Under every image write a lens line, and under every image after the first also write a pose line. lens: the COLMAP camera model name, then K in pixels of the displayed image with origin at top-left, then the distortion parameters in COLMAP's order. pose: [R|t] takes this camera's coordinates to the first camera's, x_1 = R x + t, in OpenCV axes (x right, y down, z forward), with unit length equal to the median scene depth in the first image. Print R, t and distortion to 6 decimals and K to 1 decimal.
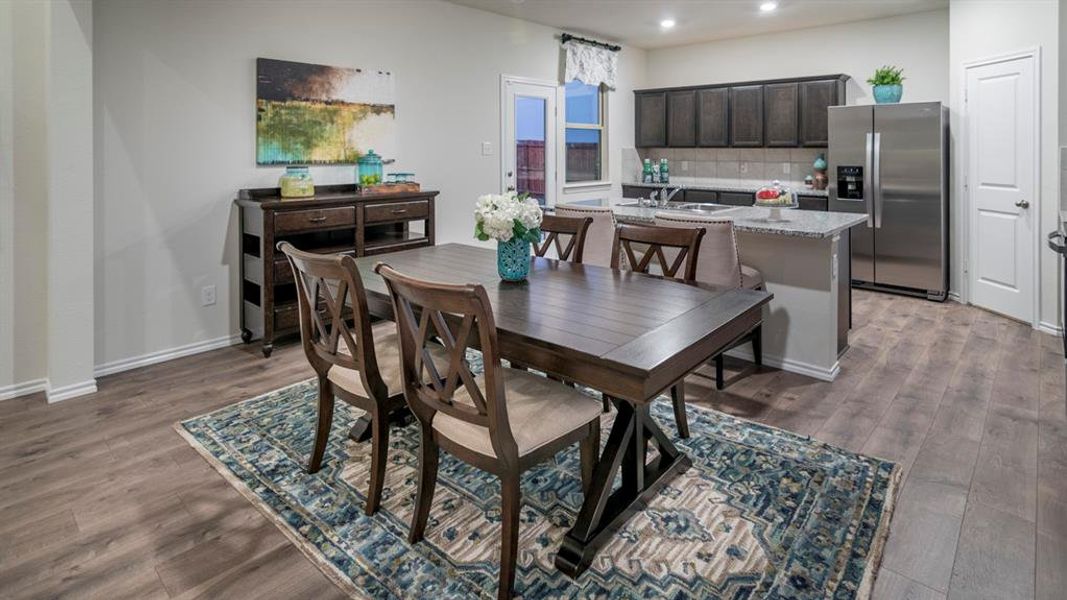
lens RADIAL K [[556.3, 0, 563.0], [0, 556.3, 152.9], [0, 0, 1]] dist [-0.001411, 0.000299]
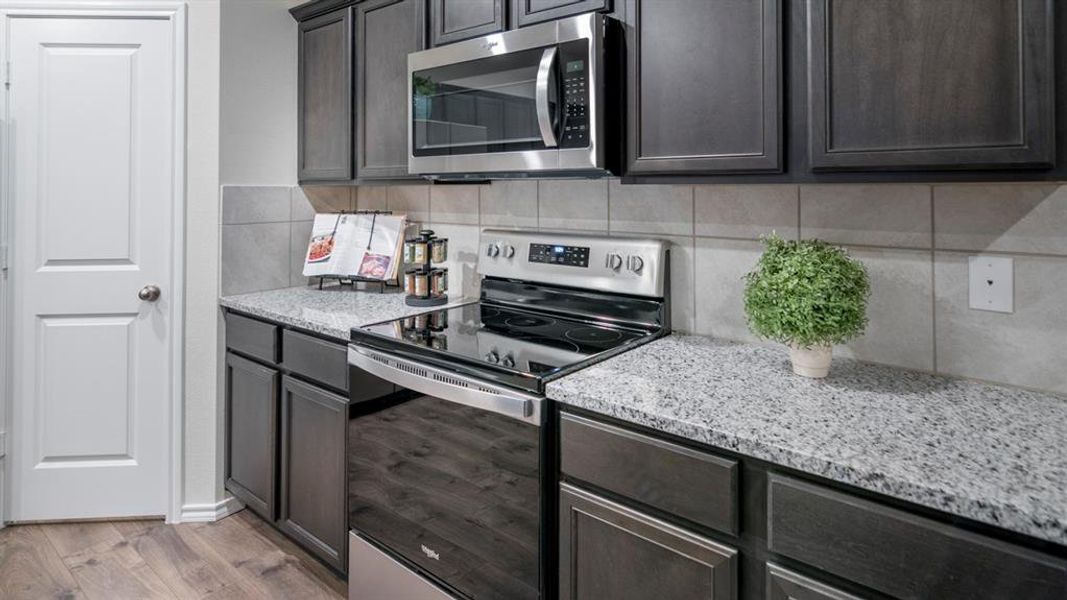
lens RADIAL K [[602.1, 0, 510.6], [0, 602.1, 172.8], [0, 0, 1]] dist [-0.003352, -0.001633]
pose [[-0.011085, 0.020789, 0.999722, 0.213465], [0.011695, 0.999718, -0.020659, -0.005357], [-0.999870, 0.011463, -0.011325, 0.562452]]
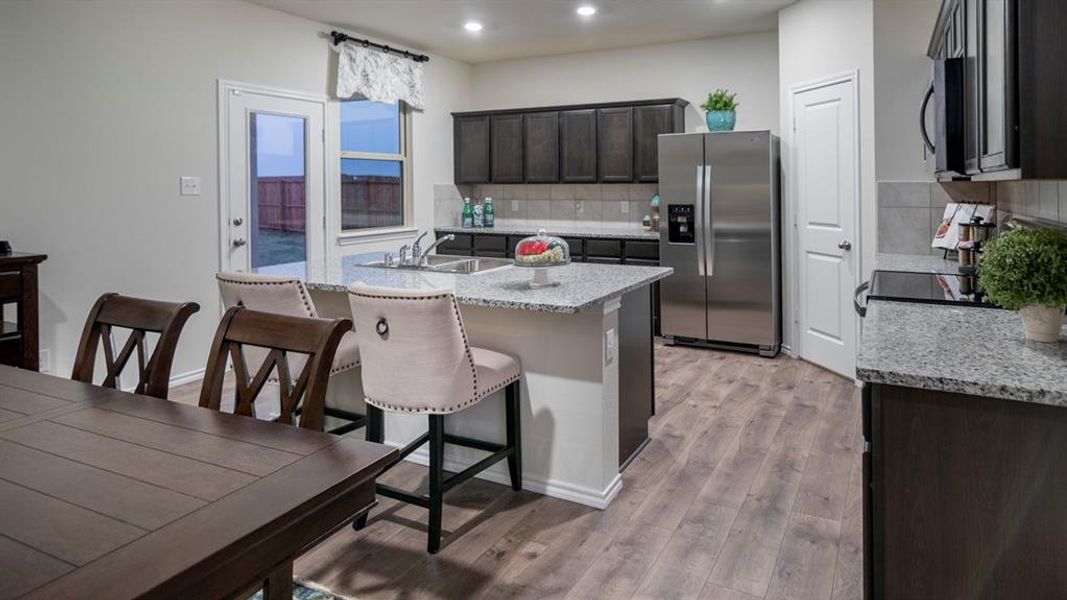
lens RADIAL K [[587.8, 0, 628.7], [0, 587.8, 182.5], [0, 0, 1]] dist [0.001840, 0.000449]
pose [[0.957927, -0.003248, 0.286992, 0.190797], [0.006588, 0.999921, -0.010673, -0.000757], [-0.286935, 0.012114, 0.957873, 0.166542]]
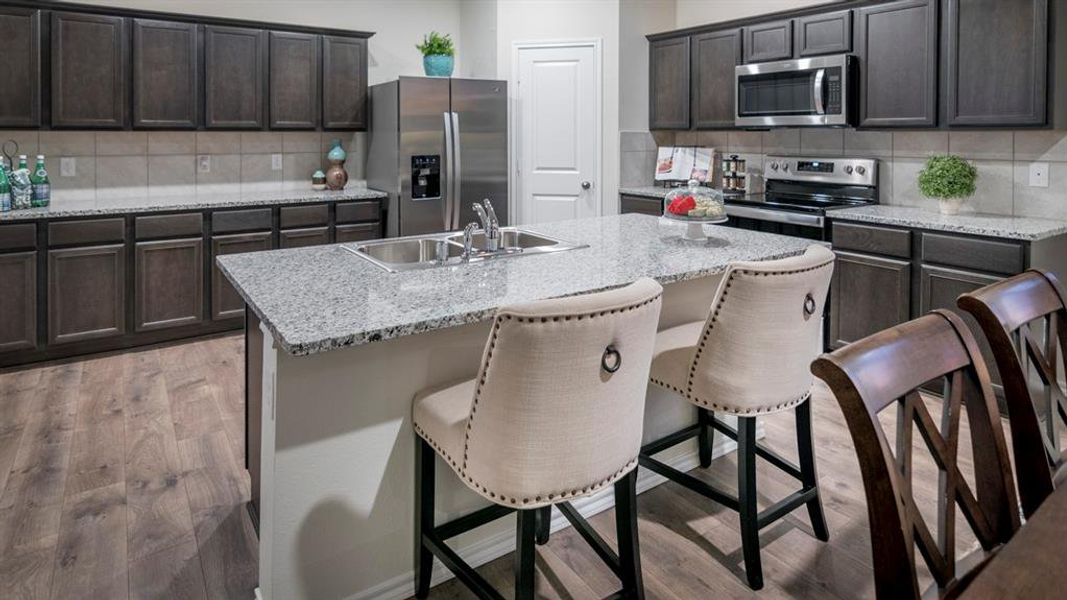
lens RADIAL K [[586.2, 0, 501.0], [0, 586.2, 143.7], [0, 0, 1]] dist [-0.041720, 0.018435]
pose [[0.281451, -0.016876, 0.959427, -0.244024], [0.007253, 0.999854, 0.015460, -0.004095], [-0.959548, 0.002608, 0.281533, 0.711827]]
